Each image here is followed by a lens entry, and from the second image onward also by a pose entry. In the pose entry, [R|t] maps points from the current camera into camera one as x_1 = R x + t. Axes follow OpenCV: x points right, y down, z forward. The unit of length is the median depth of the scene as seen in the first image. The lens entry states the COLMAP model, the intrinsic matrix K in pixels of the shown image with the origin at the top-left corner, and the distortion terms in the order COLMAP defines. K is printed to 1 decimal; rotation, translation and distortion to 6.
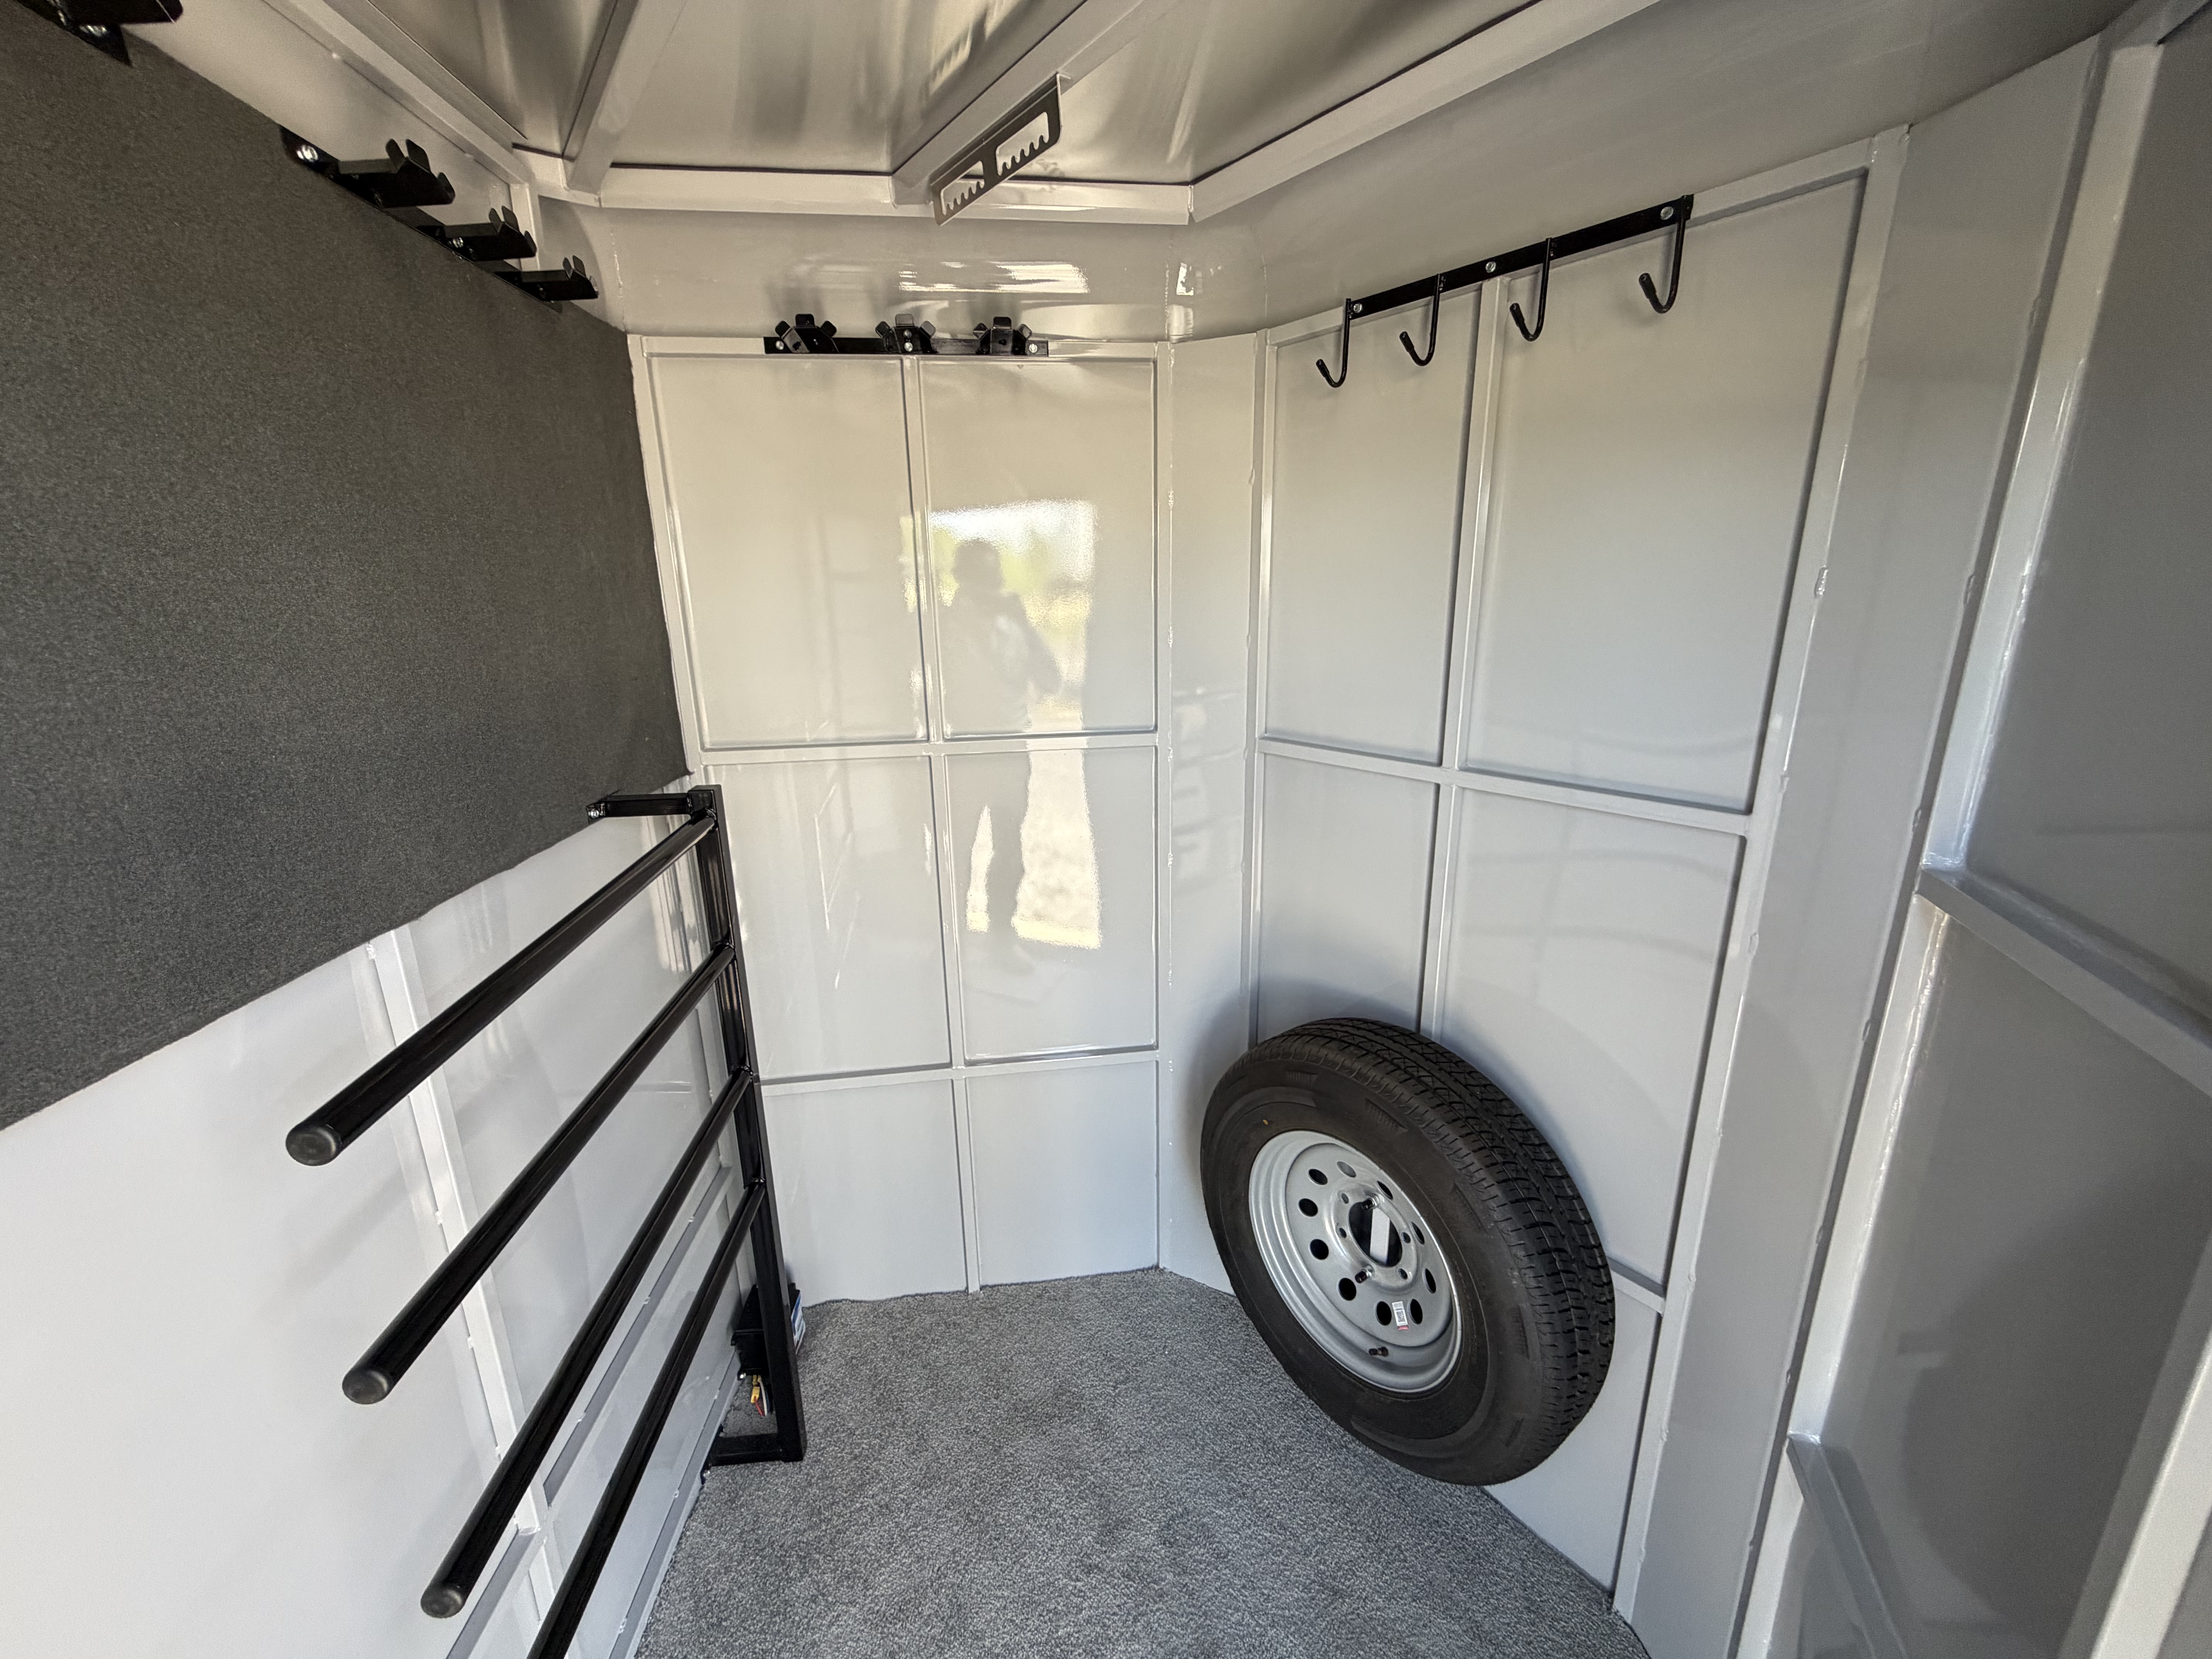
lens RADIAL K [[866.2, 0, 1112.4], [0, 866.2, 810.9], [0, 0, 1]] dist [0.009332, -0.000196]
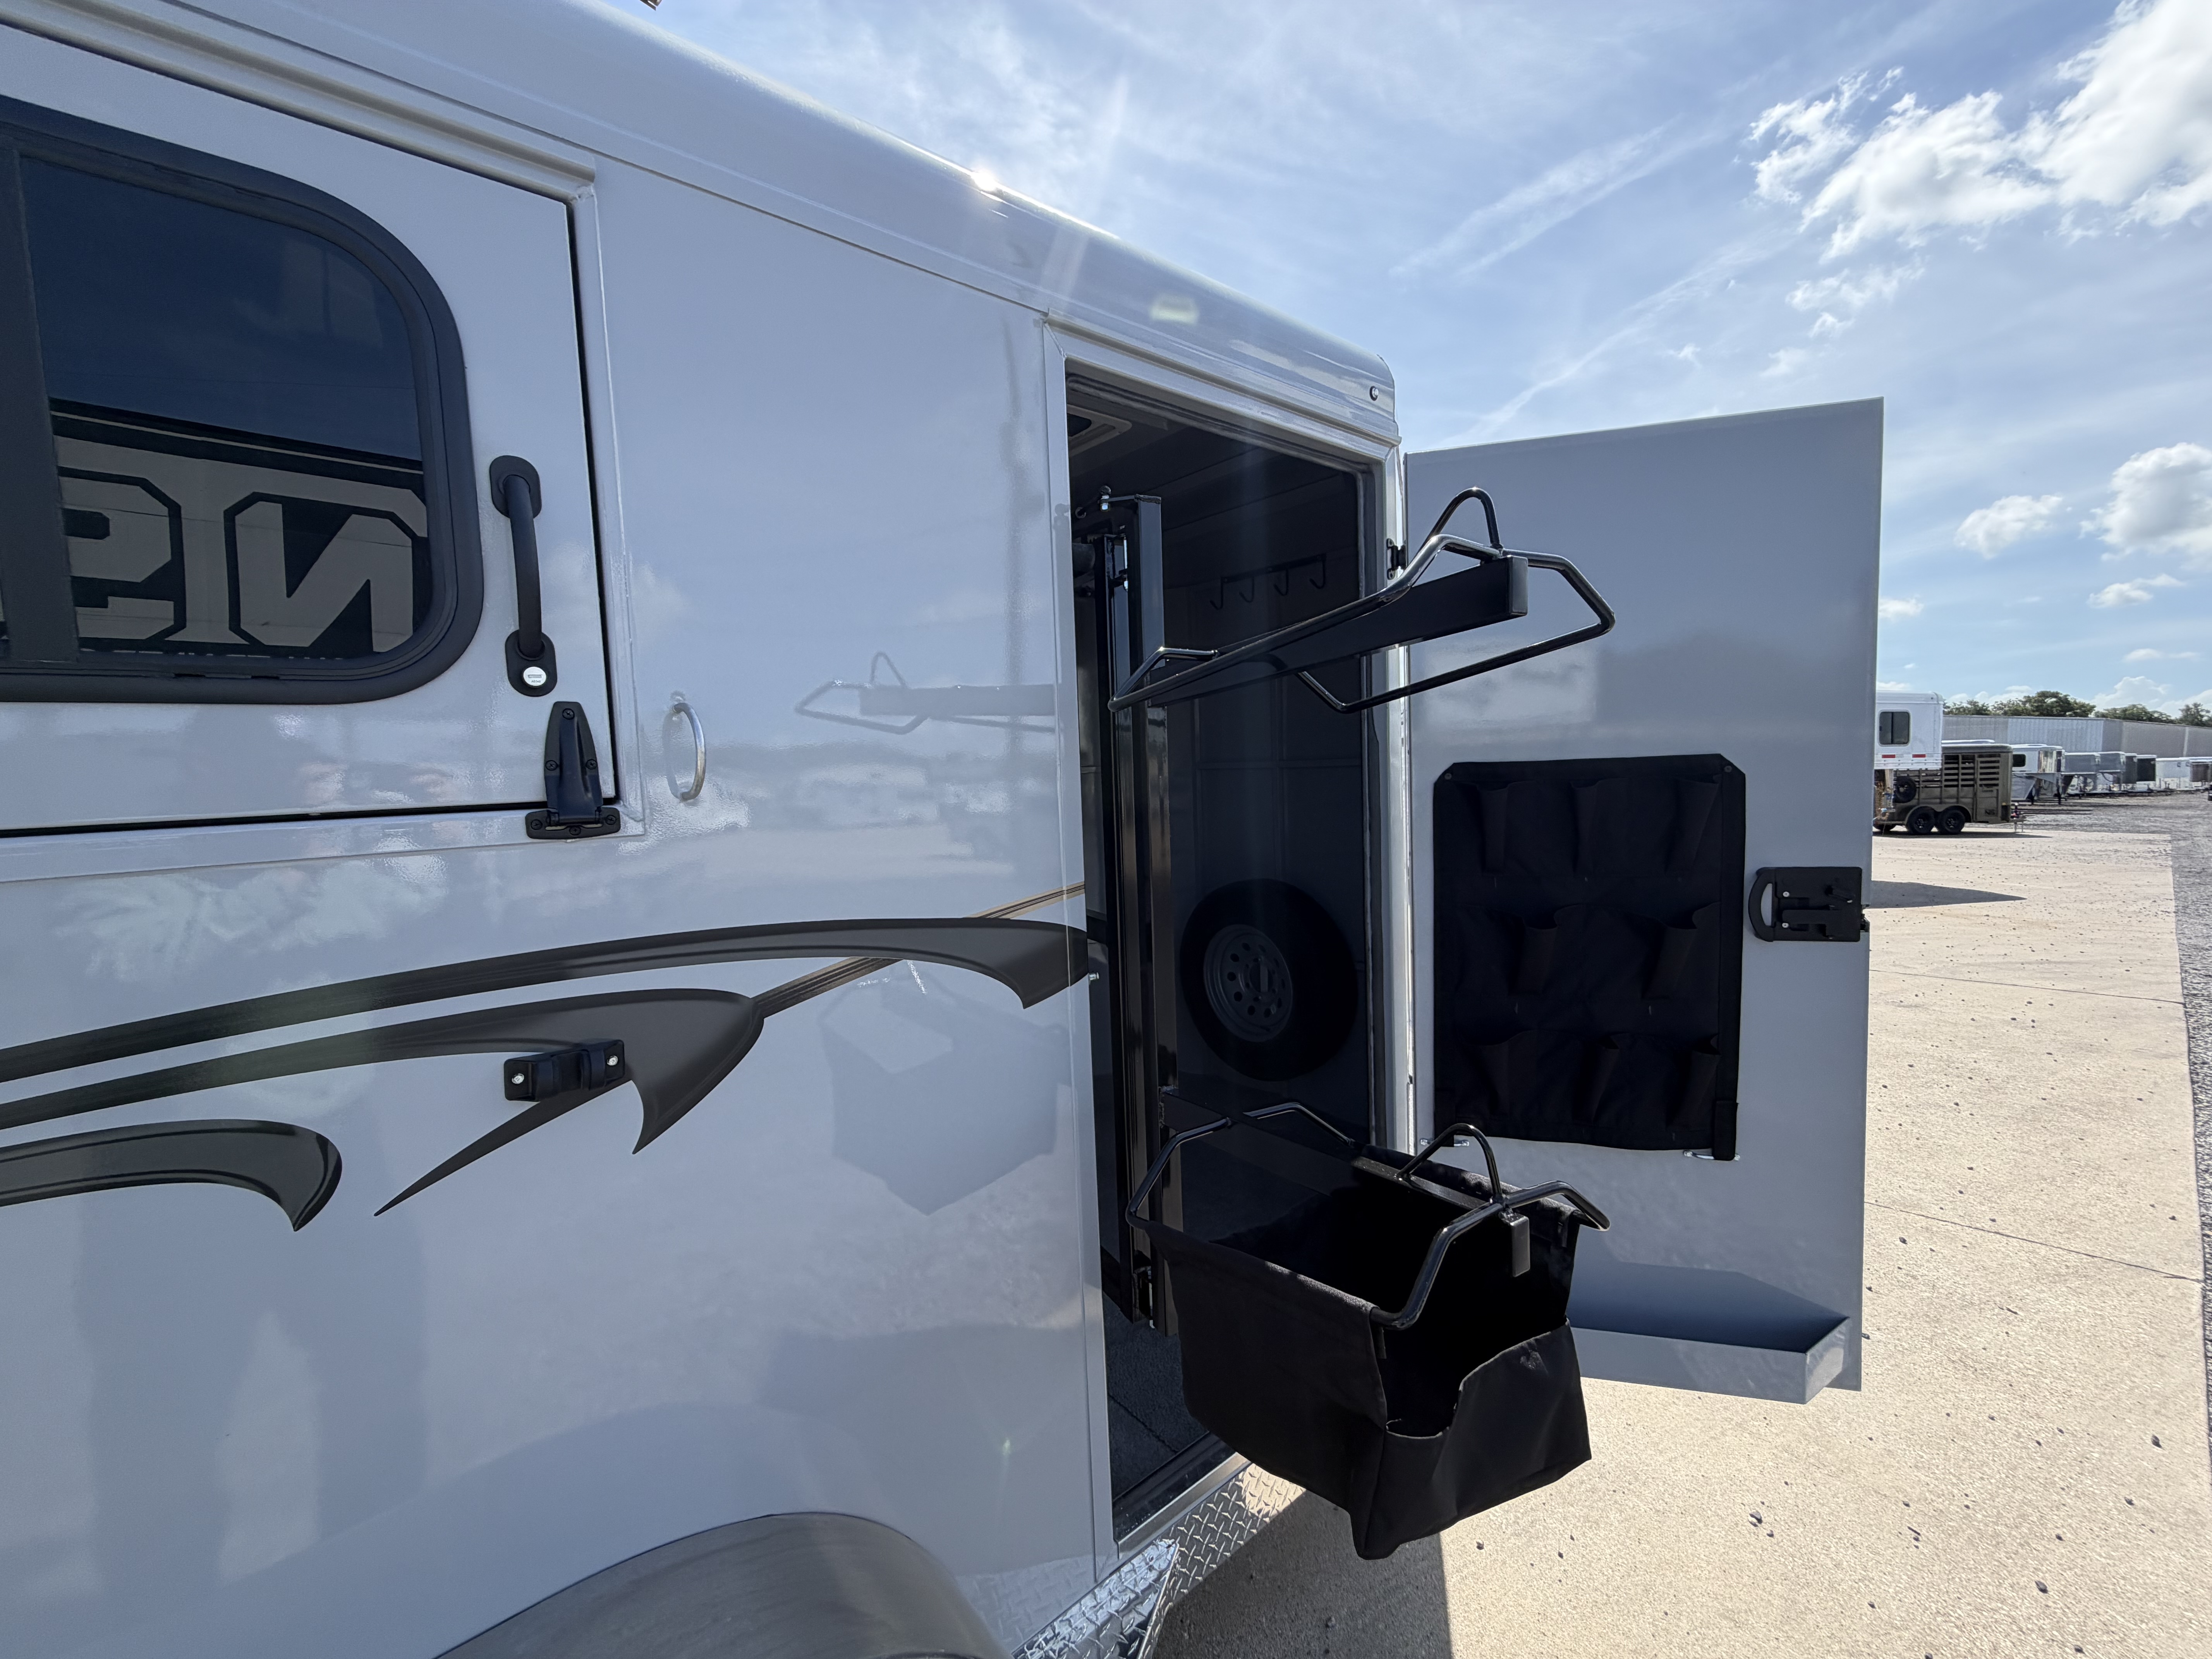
lens RADIAL K [[883.9, 0, 1106.0], [0, 883.9, 829.5], [0, 0, 1]] dist [0.001017, -0.000050]
pose [[0.999081, -0.027357, 0.033007, -0.157565], [0.032781, 0.983675, -0.176943, 0.544156], [-0.027627, 0.177862, 0.983667, -1.316896]]
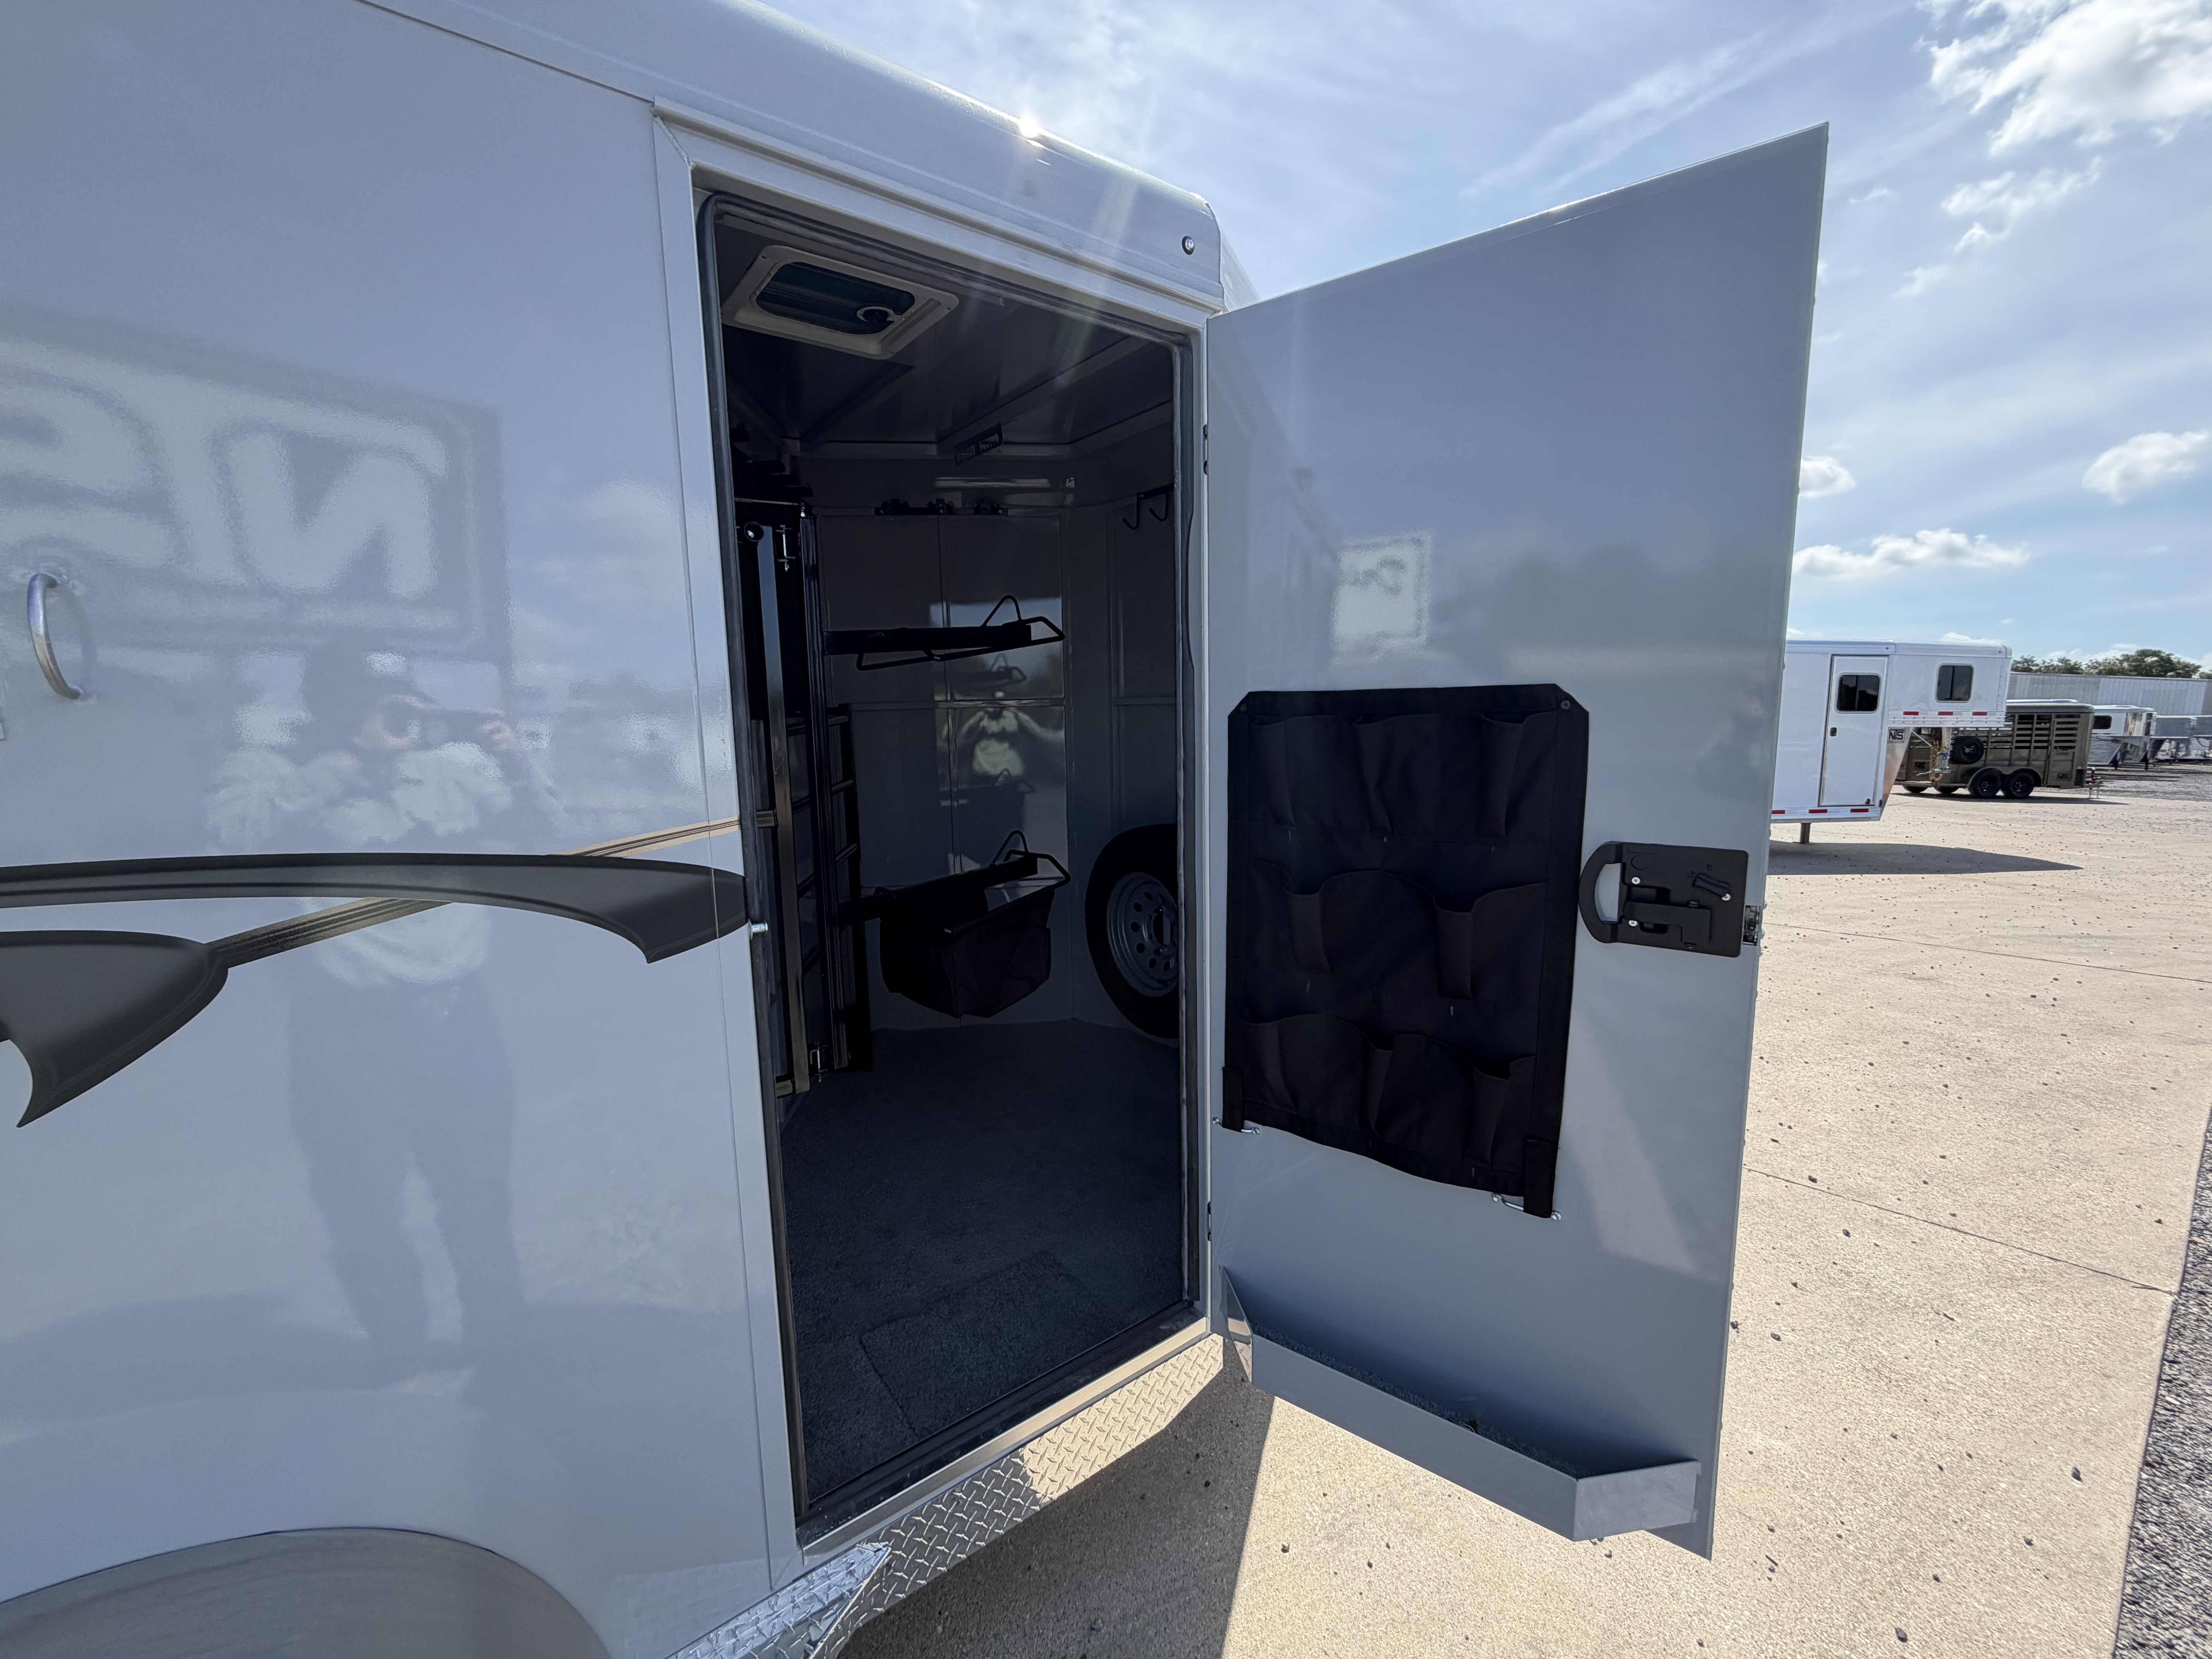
lens RADIAL K [[883.9, 0, 1106.0], [0, 883.9, 829.5], [0, 0, 1]] dist [0.001017, -0.000050]
pose [[0.999934, -0.003517, -0.010924, 0.208707], [0.002238, 0.993369, -0.114944, 0.534887], [0.011255, 0.114912, 0.993312, -1.161344]]
